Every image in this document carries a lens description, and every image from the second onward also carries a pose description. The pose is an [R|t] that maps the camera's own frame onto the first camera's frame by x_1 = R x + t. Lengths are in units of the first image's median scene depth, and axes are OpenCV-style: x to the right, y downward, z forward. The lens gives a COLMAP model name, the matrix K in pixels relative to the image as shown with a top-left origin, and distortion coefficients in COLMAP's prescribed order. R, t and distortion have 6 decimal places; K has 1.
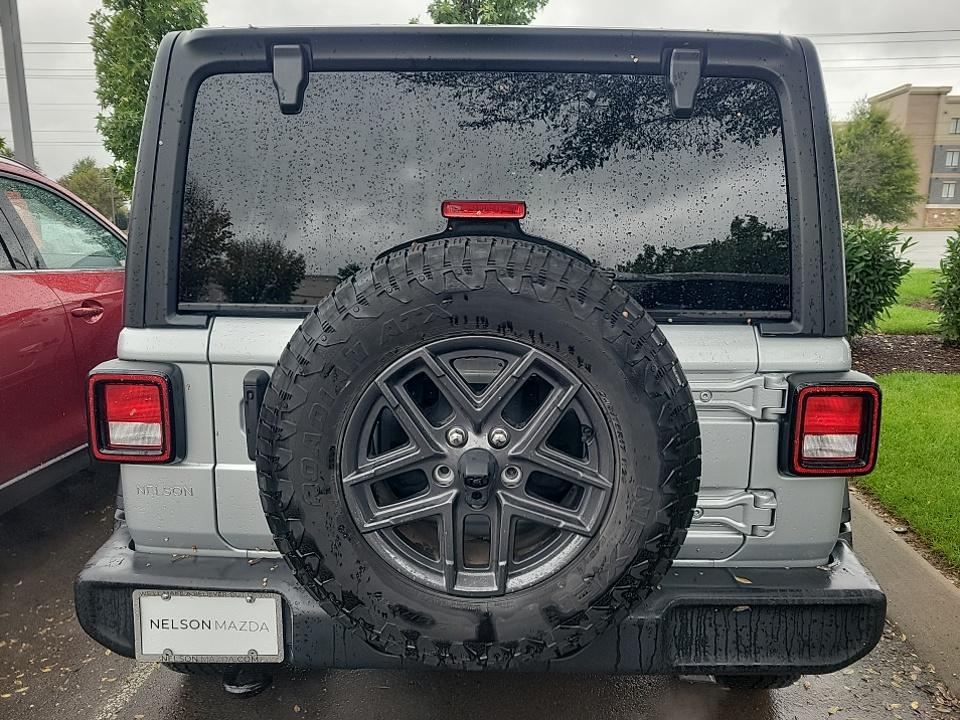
lens RADIAL K [[722.0, 0, 484.6], [0, 722.0, 370.0], [0, 0, 1]] dist [0.034542, -0.012747]
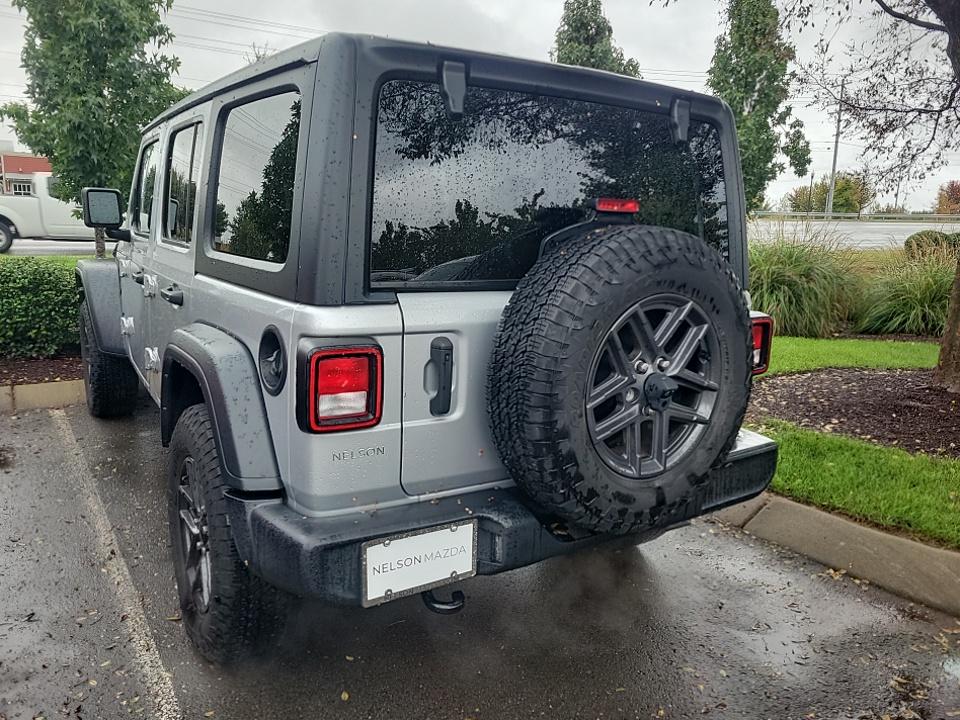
lens RADIAL K [[722.0, 0, 470.0], [0, 722.0, 363.3], [0, 0, 1]] dist [0.034542, -0.012747]
pose [[0.835867, -0.094187, 0.540791, -0.940796], [0.084375, 0.995507, 0.042968, -0.003526], [-0.542408, 0.009713, 0.840059, -0.012483]]
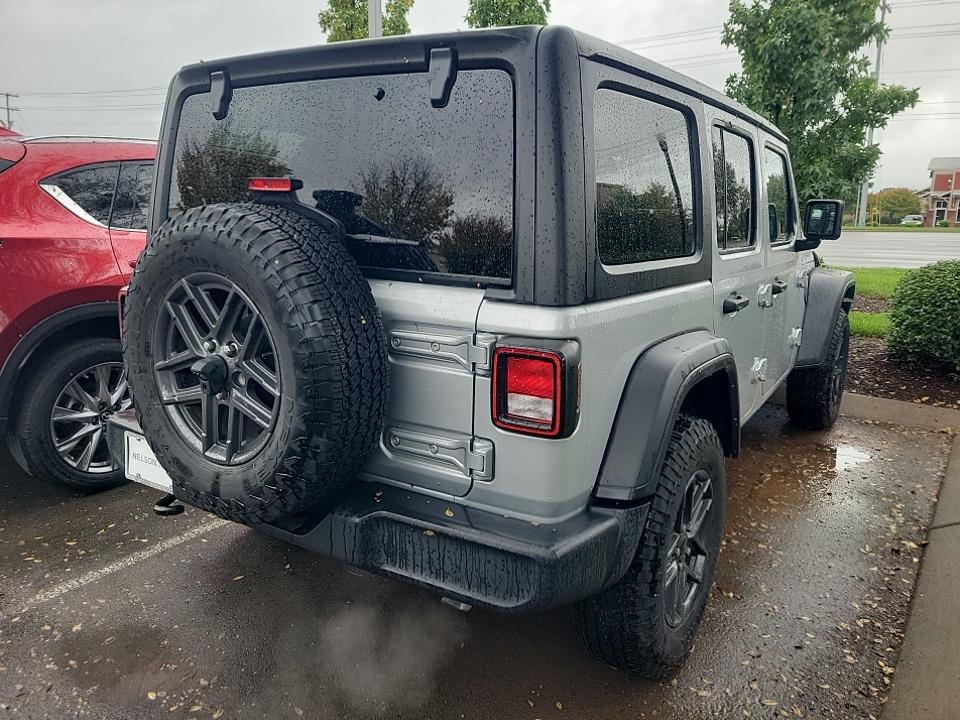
lens RADIAL K [[722.0, 0, 484.9], [0, 722.0, 349.4], [0, 0, 1]] dist [0.034542, -0.012747]
pose [[0.851359, 0.113317, -0.512198, 0.981015], [-0.117934, 0.992741, 0.023605, 0.003388], [0.511155, 0.040309, 0.858543, 0.053941]]
